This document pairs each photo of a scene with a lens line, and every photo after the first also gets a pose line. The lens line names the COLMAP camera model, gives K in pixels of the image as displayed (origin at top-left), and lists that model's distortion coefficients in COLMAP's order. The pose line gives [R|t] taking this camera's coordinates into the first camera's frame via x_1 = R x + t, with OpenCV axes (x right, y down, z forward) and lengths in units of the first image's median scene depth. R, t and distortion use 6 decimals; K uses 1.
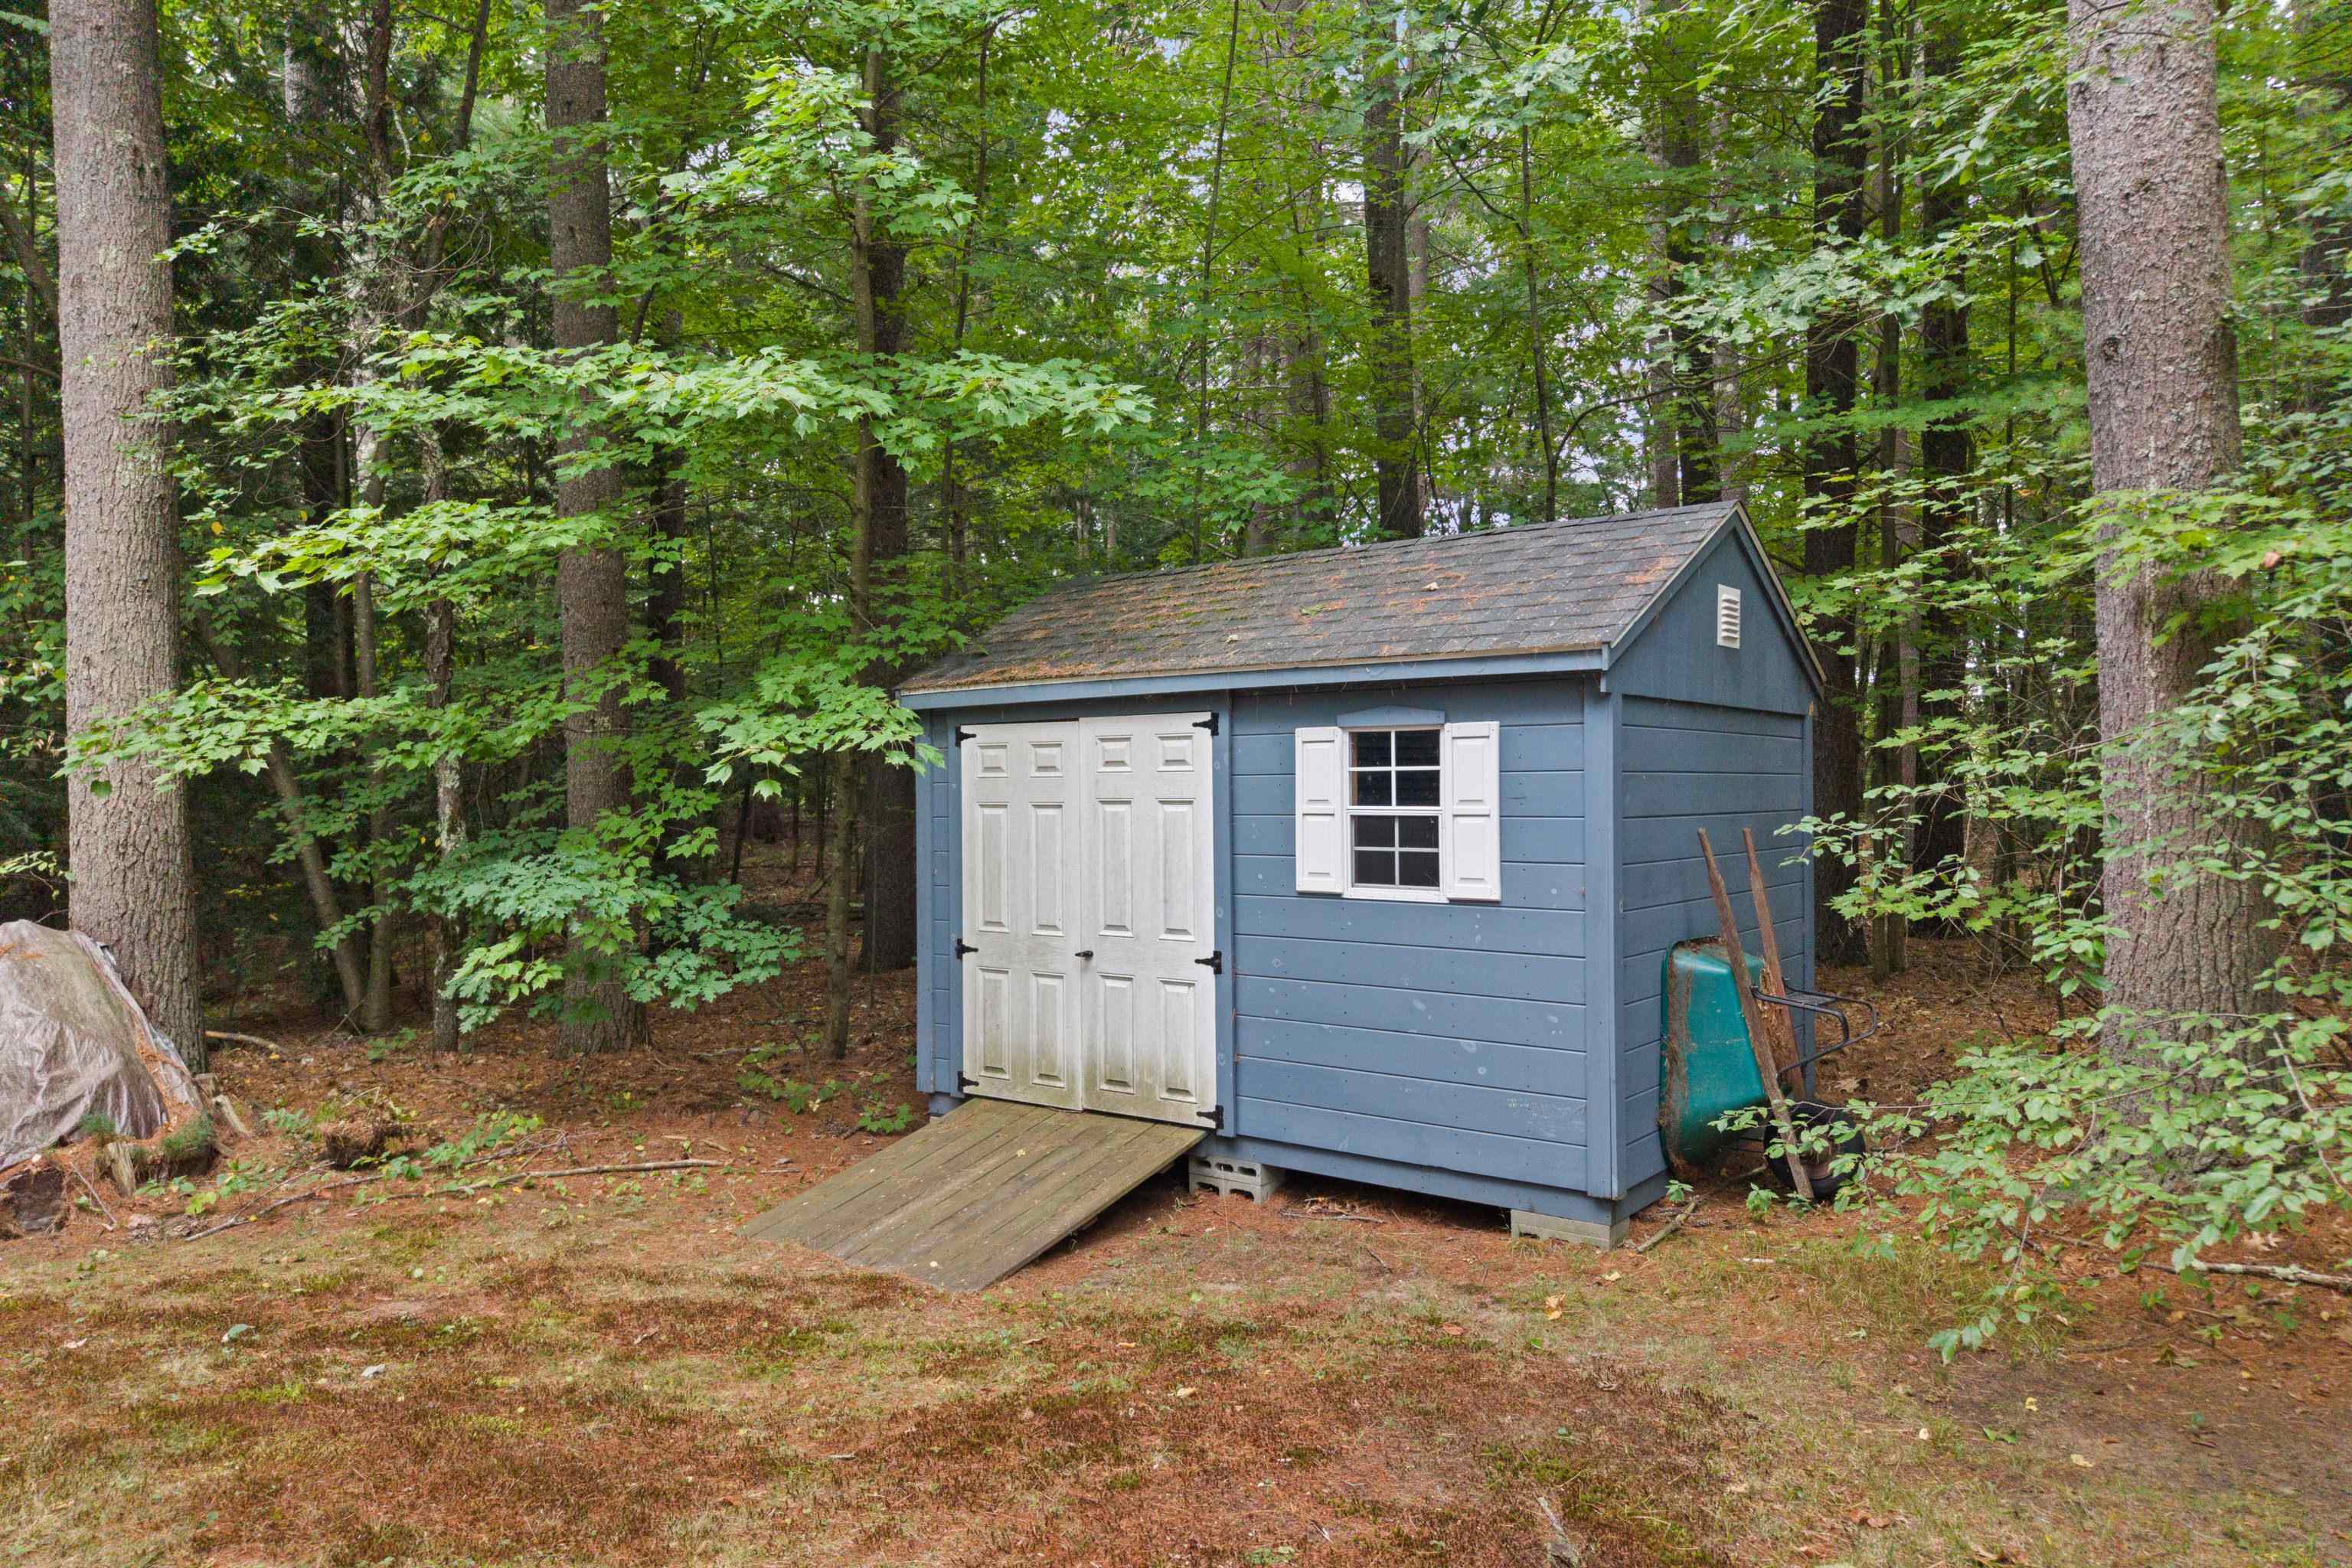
lens RADIAL K [[1568.4, 0, 1173.5], [0, 1568.4, 784.4], [0, 0, 1]] dist [0.019187, -0.019151]
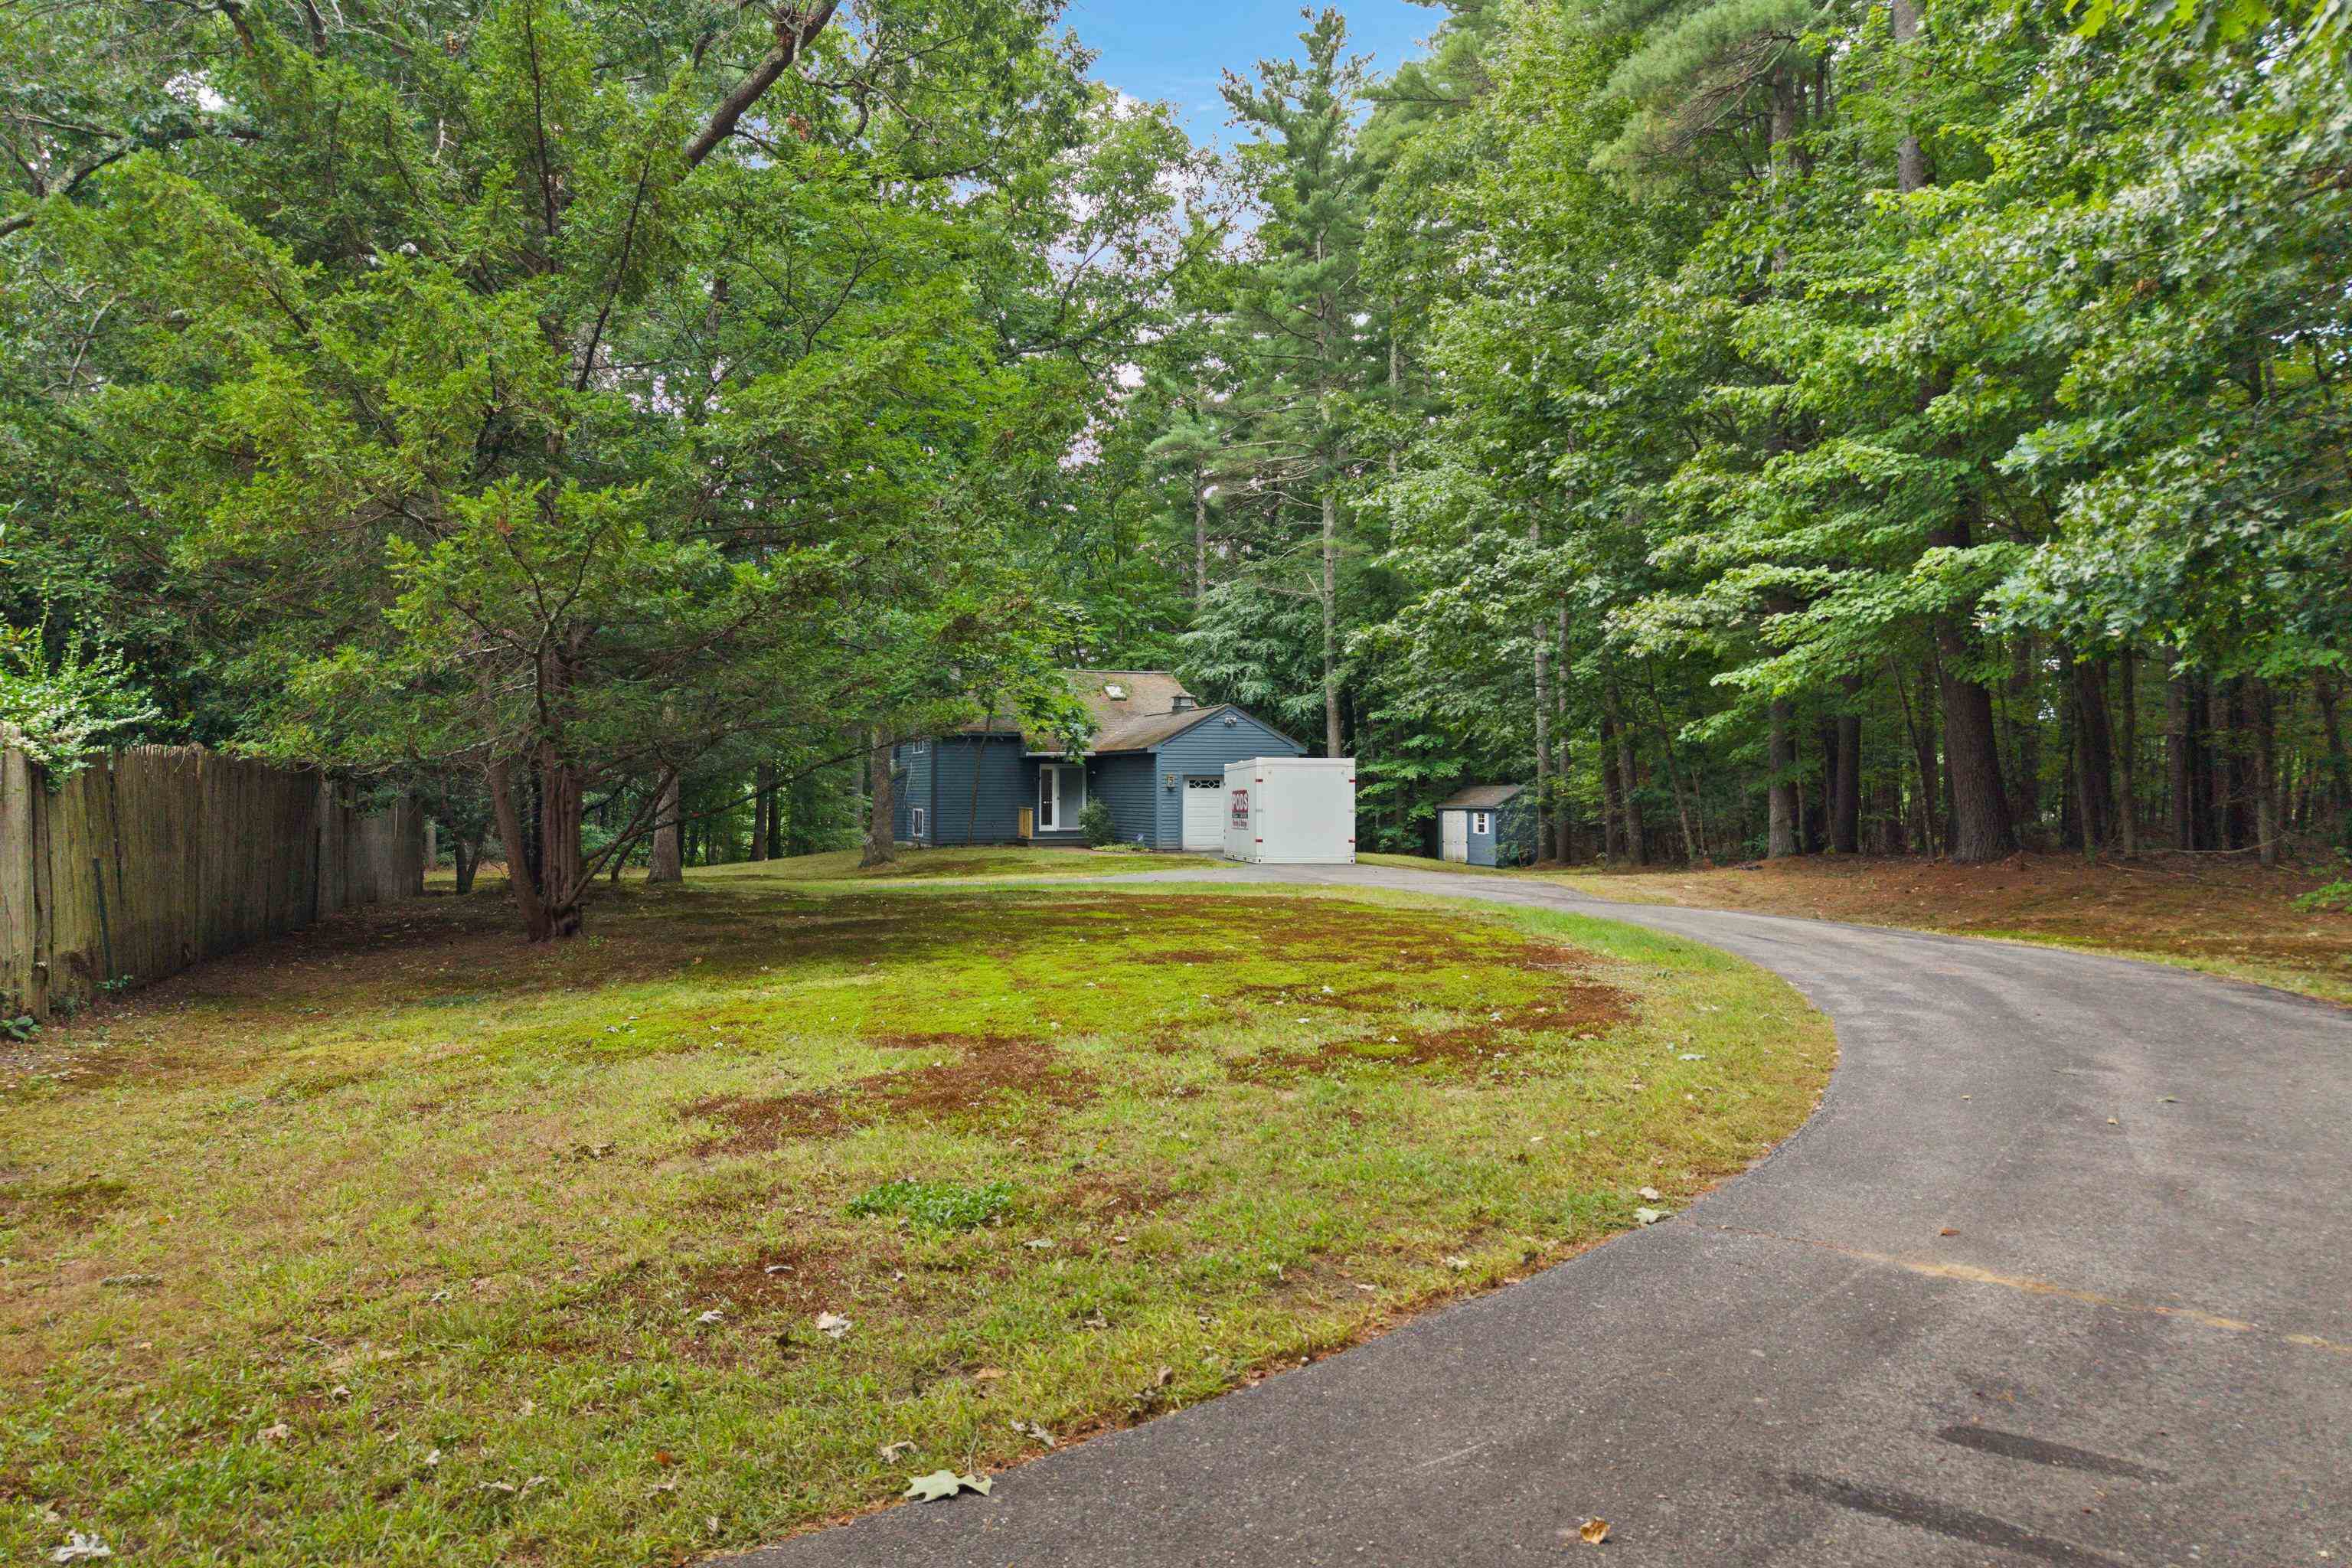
lens RADIAL K [[1568.4, 0, 1173.8], [0, 1568.4, 786.7], [0, 0, 1]] dist [0.019187, -0.019151]
pose [[0.850339, -0.004634, -0.526216, 3.002973], [0.000068, 0.999962, -0.008695, -0.101140], [0.526236, 0.007358, 0.850307, -6.679747]]
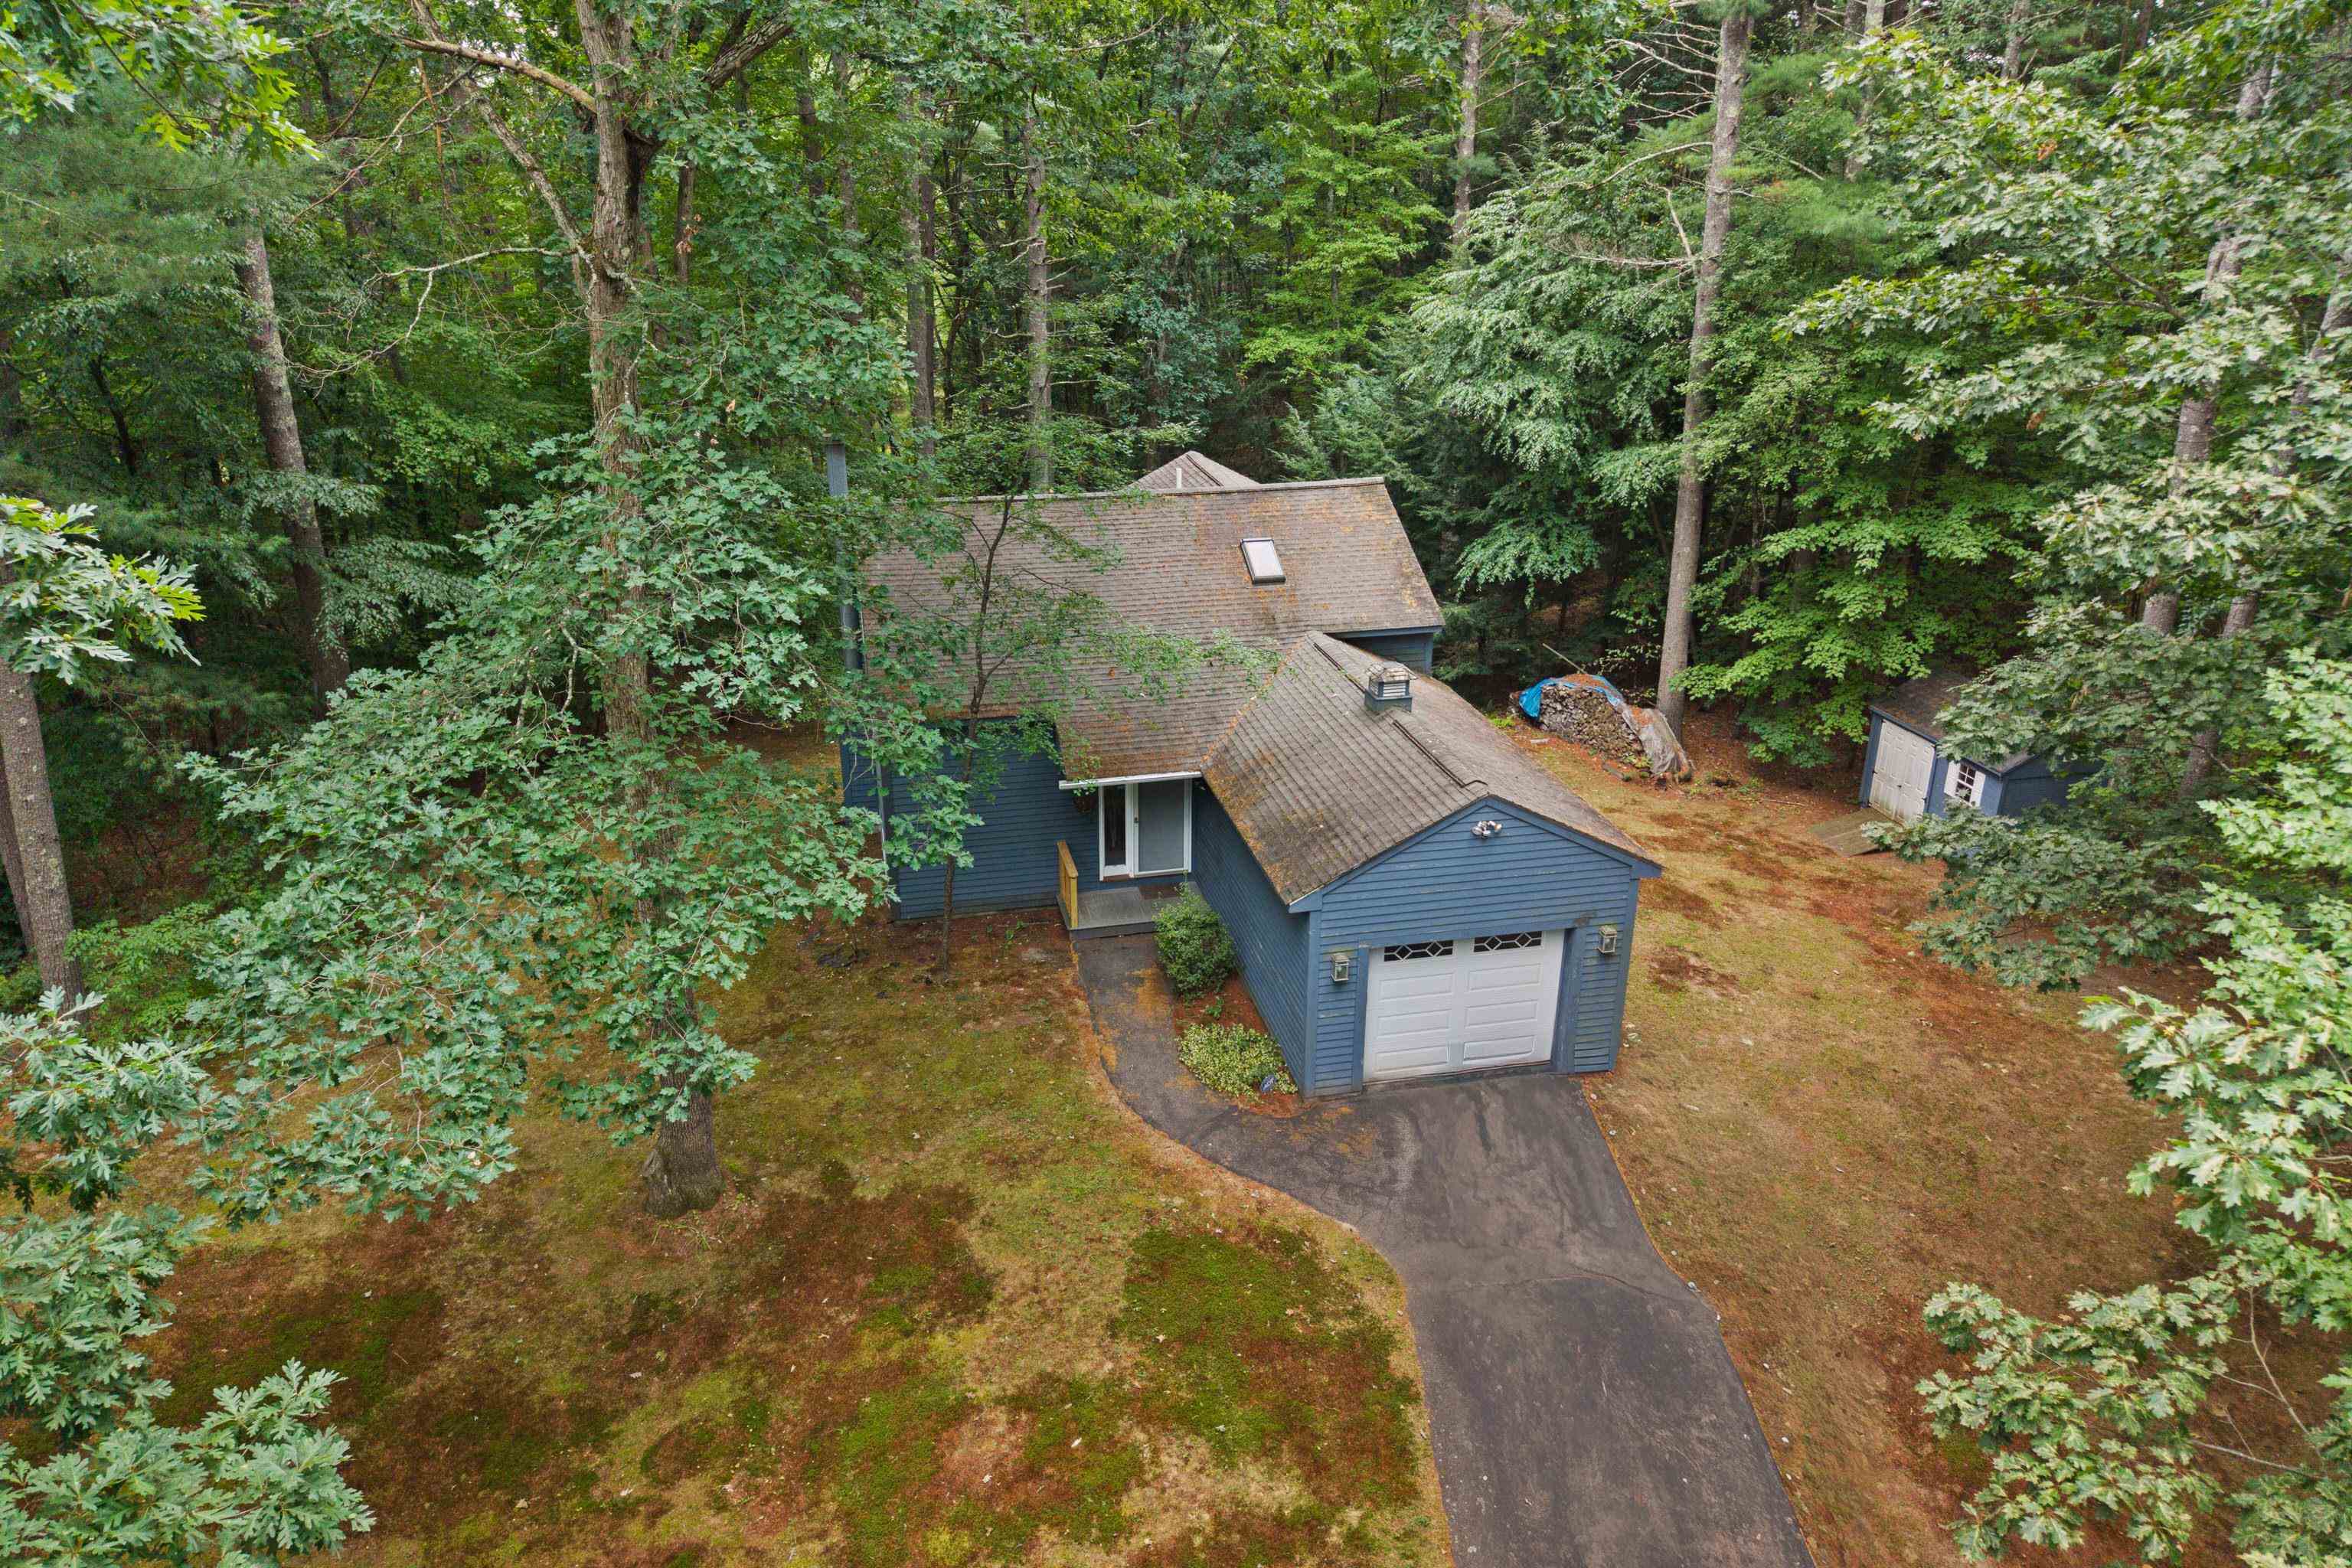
lens RADIAL K [[1568.4, 0, 1180.9], [0, 1568.4, 784.7], [0, 0, 1]] dist [0.019187, -0.019151]
pose [[0.762904, 0.246091, -0.597843, 1.046392], [-0.004913, 0.926901, 0.375273, -1.547624], [0.646493, -0.283360, 0.708346, -3.392756]]
